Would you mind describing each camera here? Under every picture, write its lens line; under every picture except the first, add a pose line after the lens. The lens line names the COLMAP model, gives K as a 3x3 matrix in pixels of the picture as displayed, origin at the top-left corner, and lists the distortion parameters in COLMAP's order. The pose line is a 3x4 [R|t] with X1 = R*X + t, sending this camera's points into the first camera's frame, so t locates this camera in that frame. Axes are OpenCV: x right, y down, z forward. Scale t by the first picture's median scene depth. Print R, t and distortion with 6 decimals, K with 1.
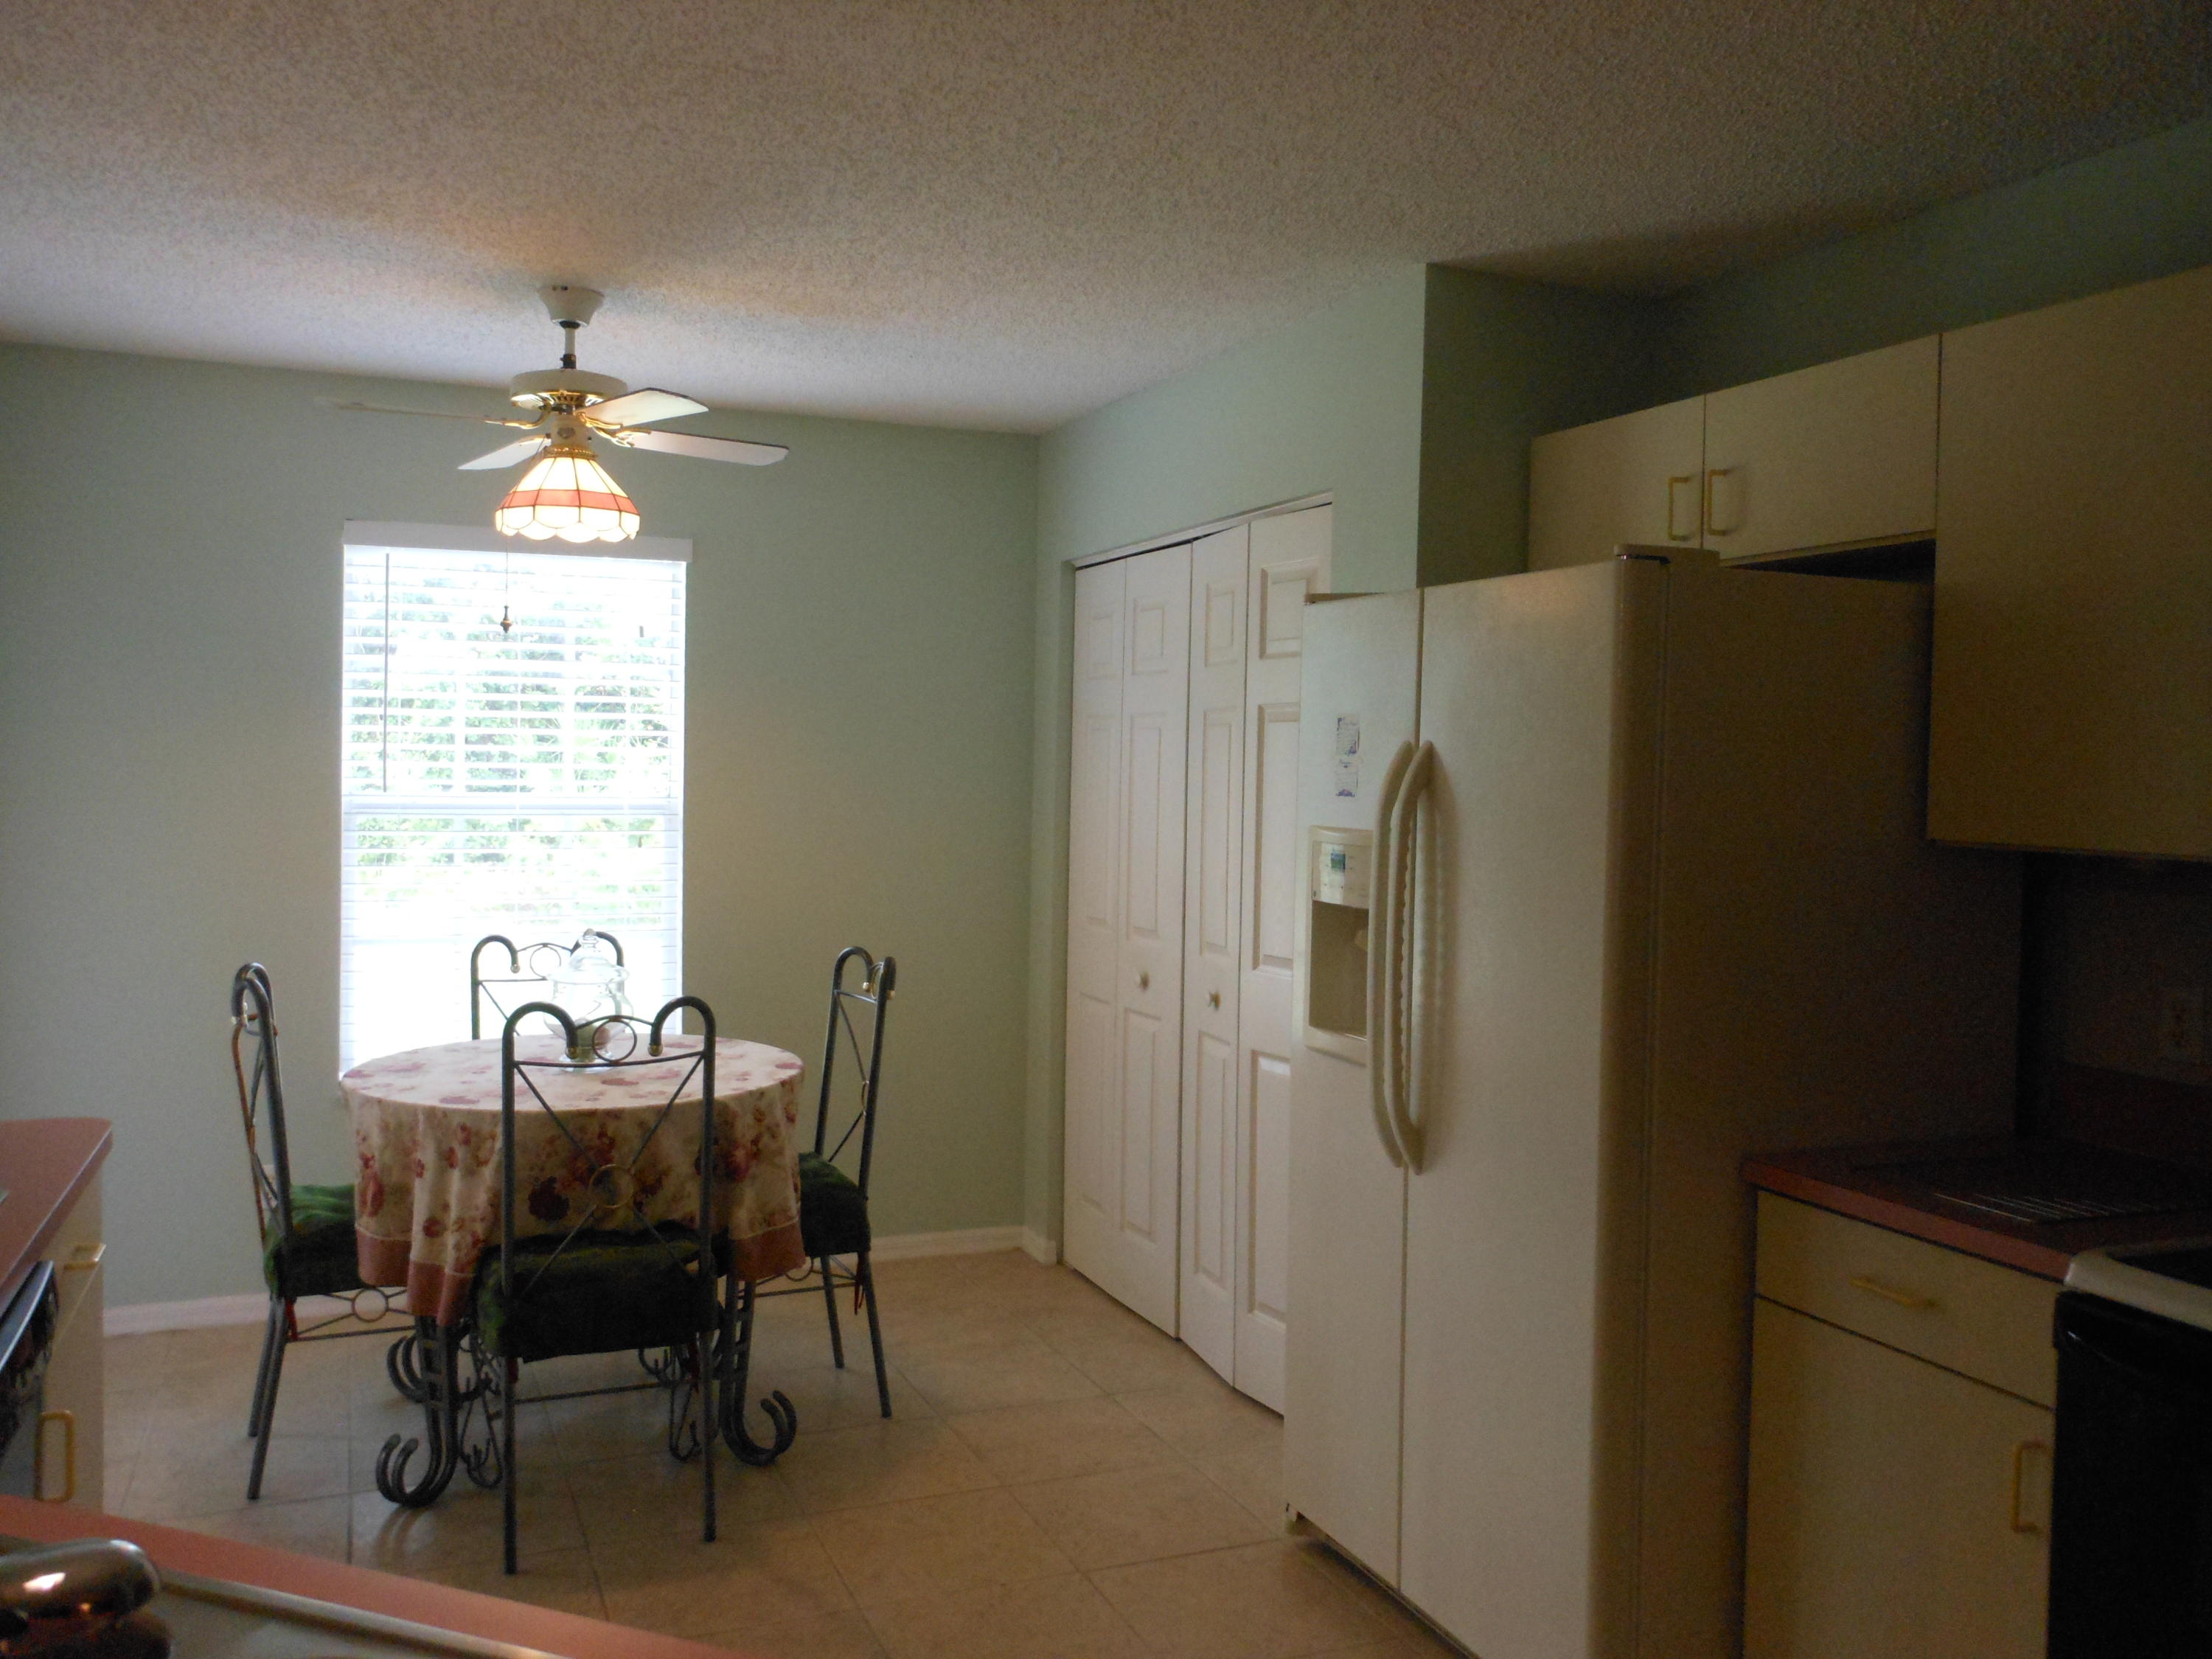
lens RADIAL K [[1795.5, 0, 1127.7], [0, 1795.5, 831.2], [0, 0, 1]] dist [-0.021169, 0.049579]
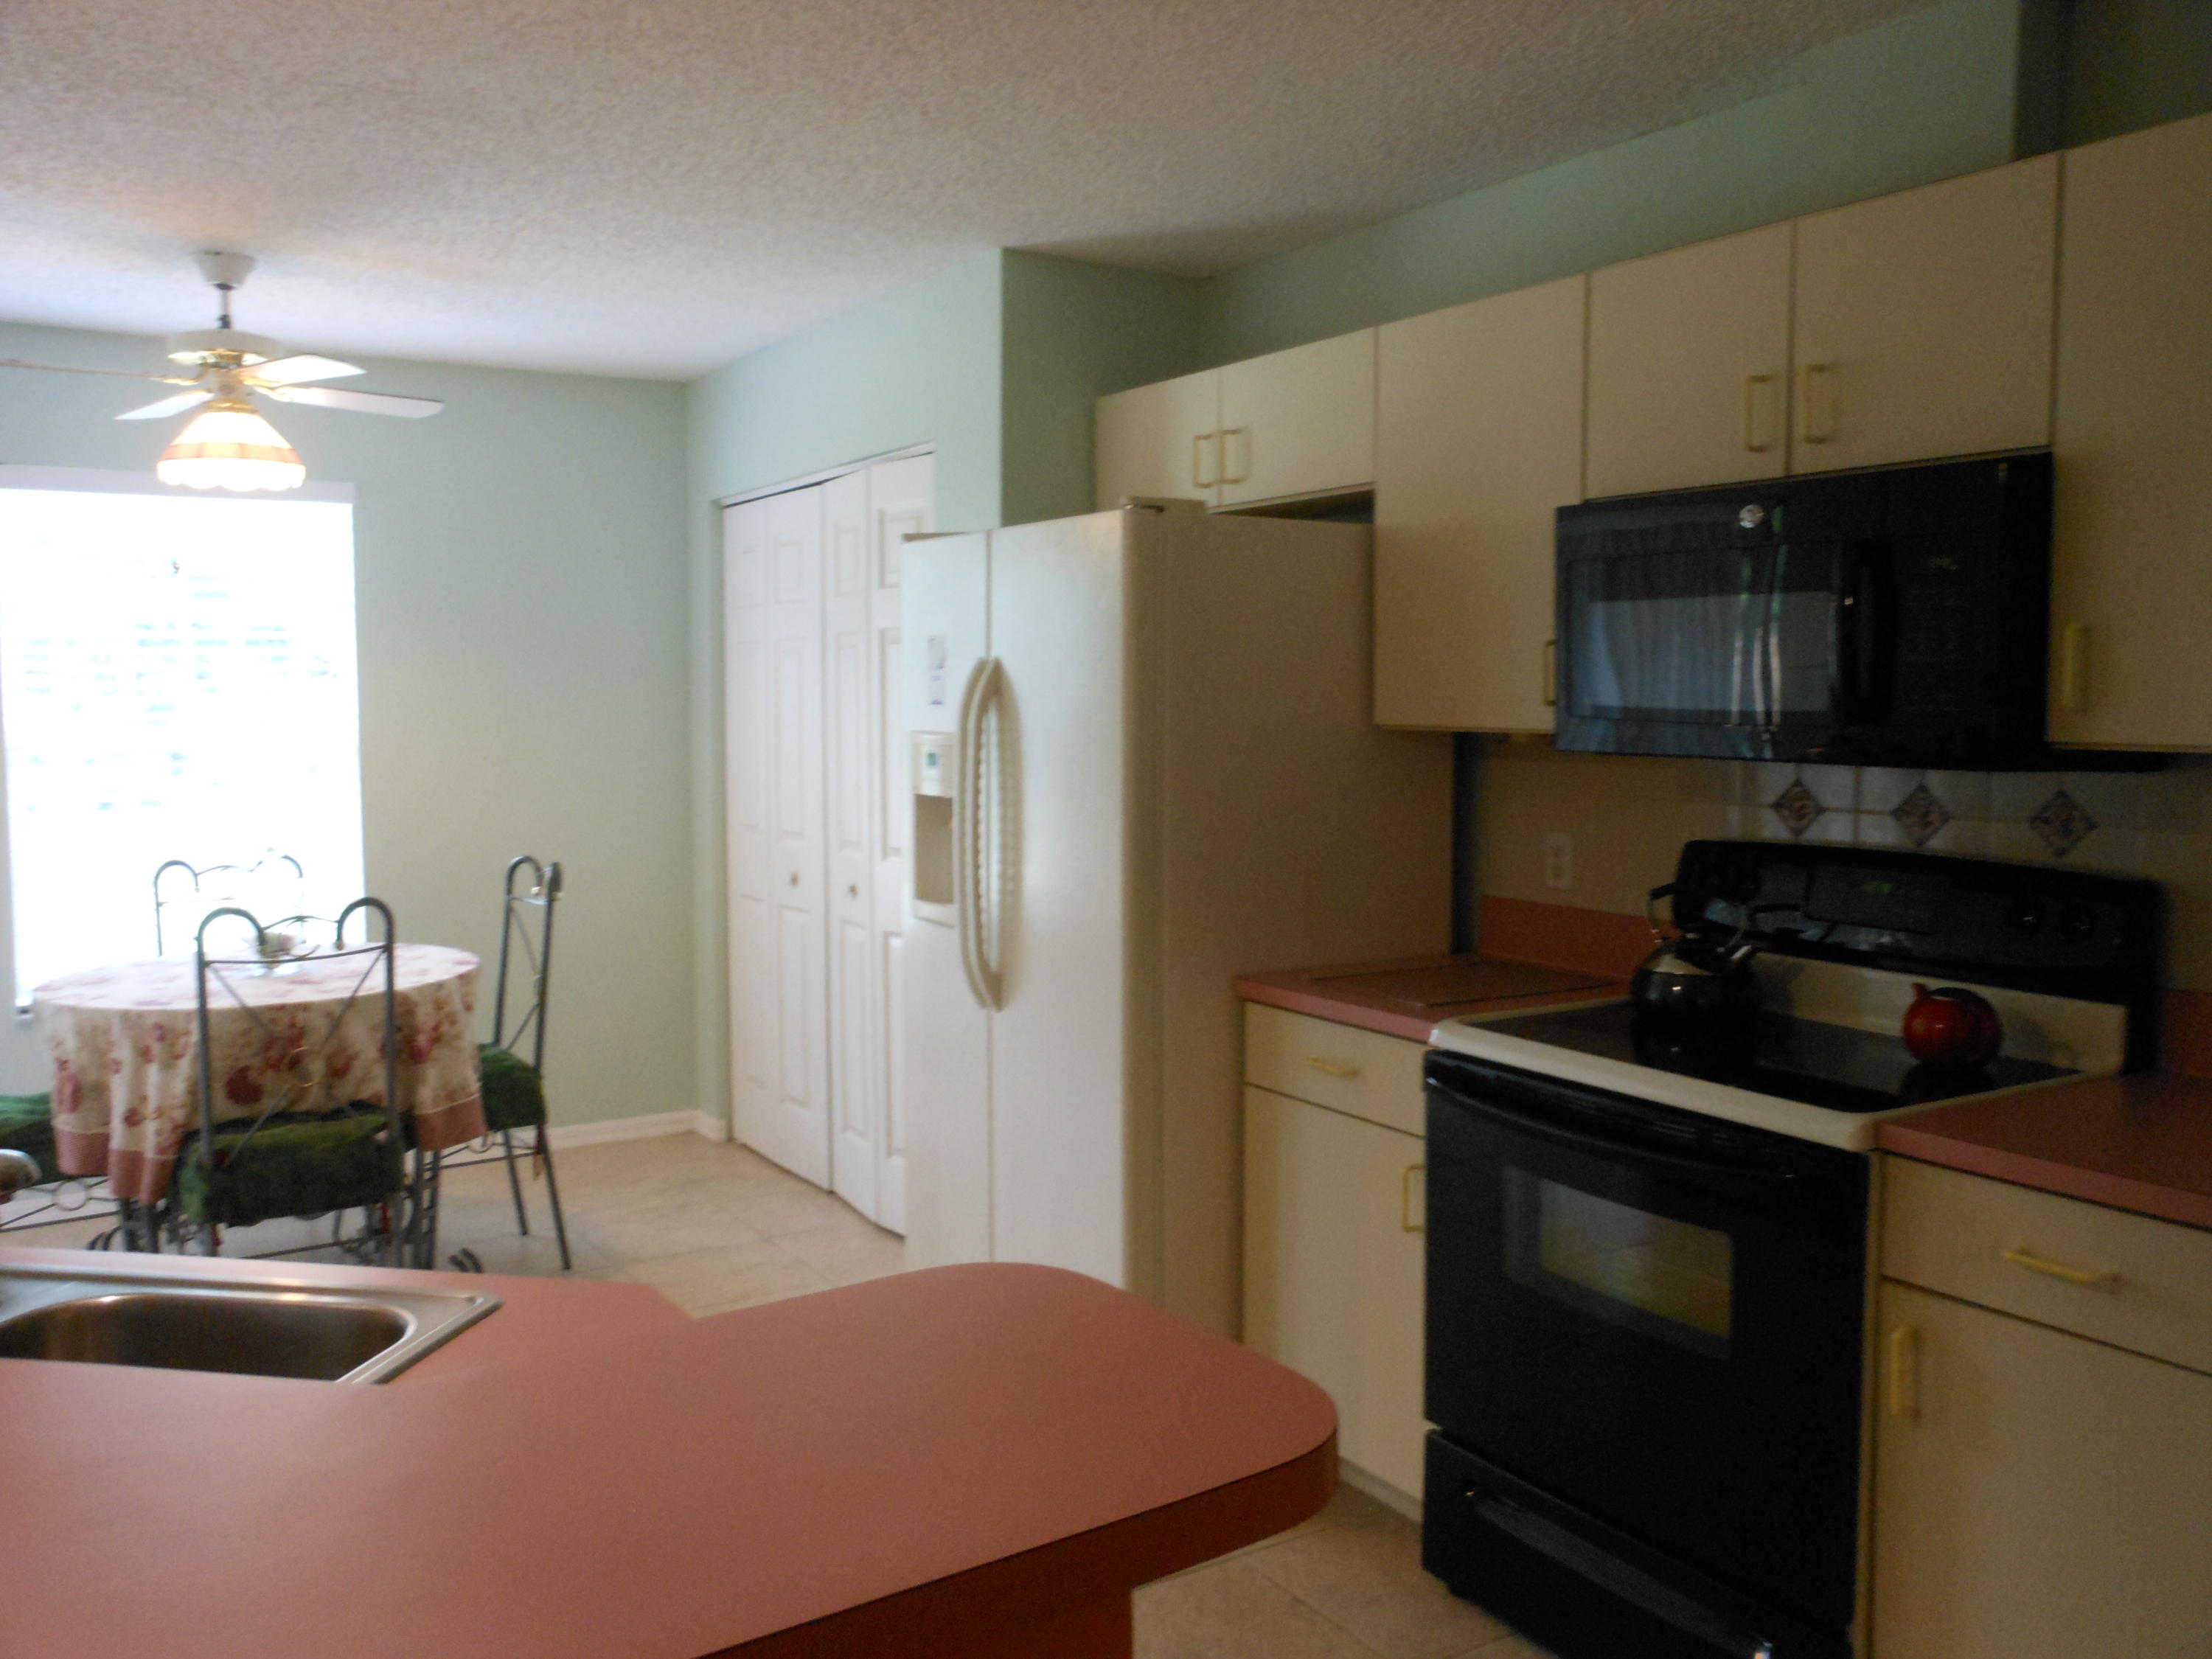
lens RADIAL K [[1795.5, 0, 1095.6], [0, 1795.5, 813.4], [0, 0, 1]] dist [-0.021169, 0.049579]
pose [[0.988711, -0.033726, 0.145993, 0.044349], [0.028941, 0.998976, 0.034772, 0.012659], [-0.147017, -0.030154, 0.988674, -0.175969]]
